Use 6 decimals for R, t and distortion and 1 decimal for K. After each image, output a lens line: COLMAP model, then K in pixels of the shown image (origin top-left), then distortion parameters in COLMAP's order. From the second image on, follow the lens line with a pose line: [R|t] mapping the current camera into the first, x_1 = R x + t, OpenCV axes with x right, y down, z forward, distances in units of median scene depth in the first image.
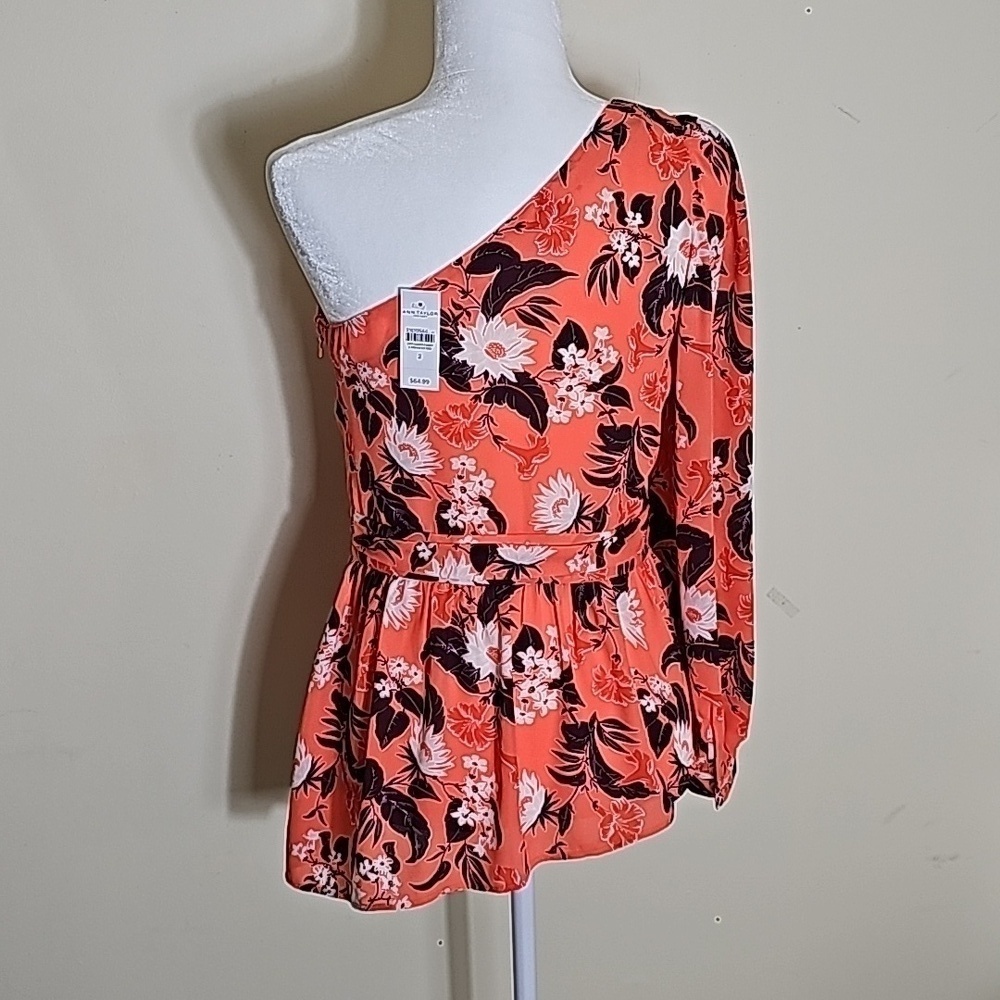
lens RADIAL K [[1680.0, 0, 500.0], [0, 1680.0, 500.0], [0, 0, 1]] dist [0.033810, 0.015478]
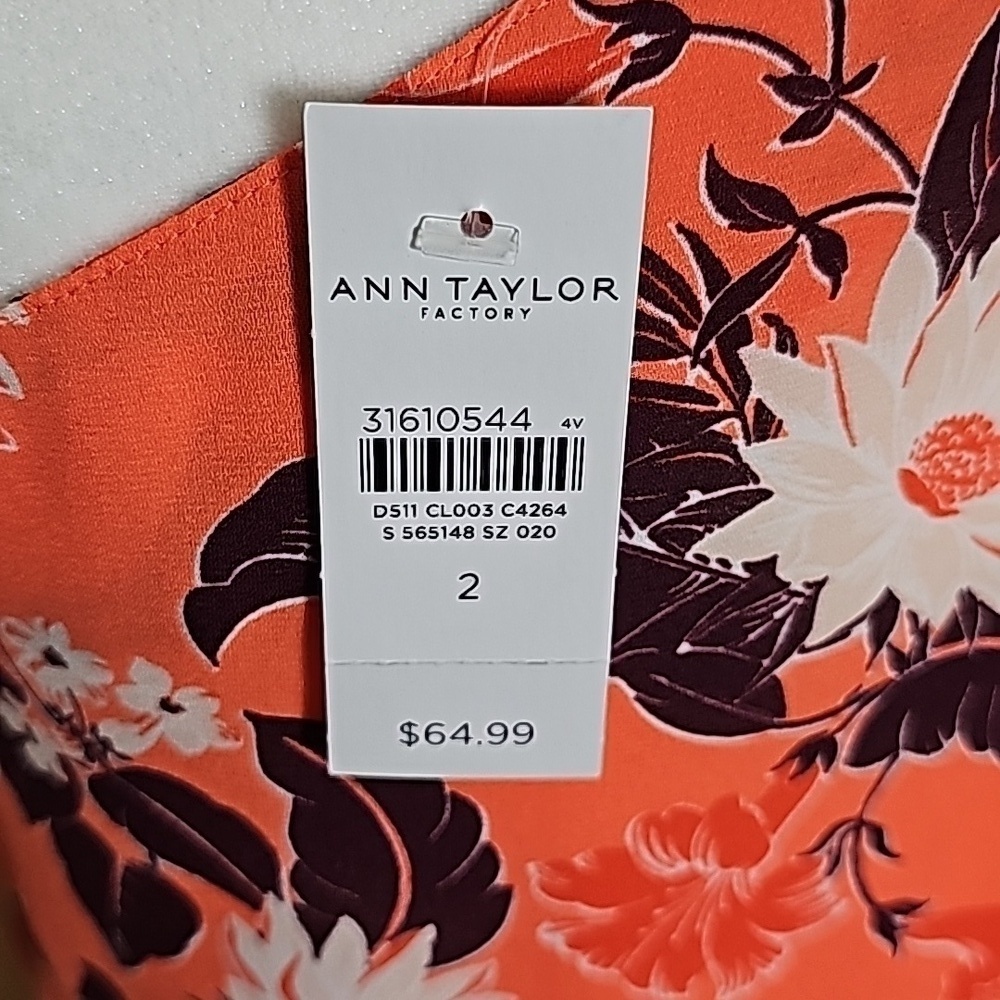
lens RADIAL K [[1680.0, 0, 500.0], [0, 1680.0, 500.0], [0, 0, 1]] dist [0.033810, 0.015478]
pose [[0.972557, -0.122230, 0.197972, -0.070926], [0.075867, 0.970984, 0.226793, -0.122048], [-0.219948, -0.205549, 0.953610, 0.865642]]
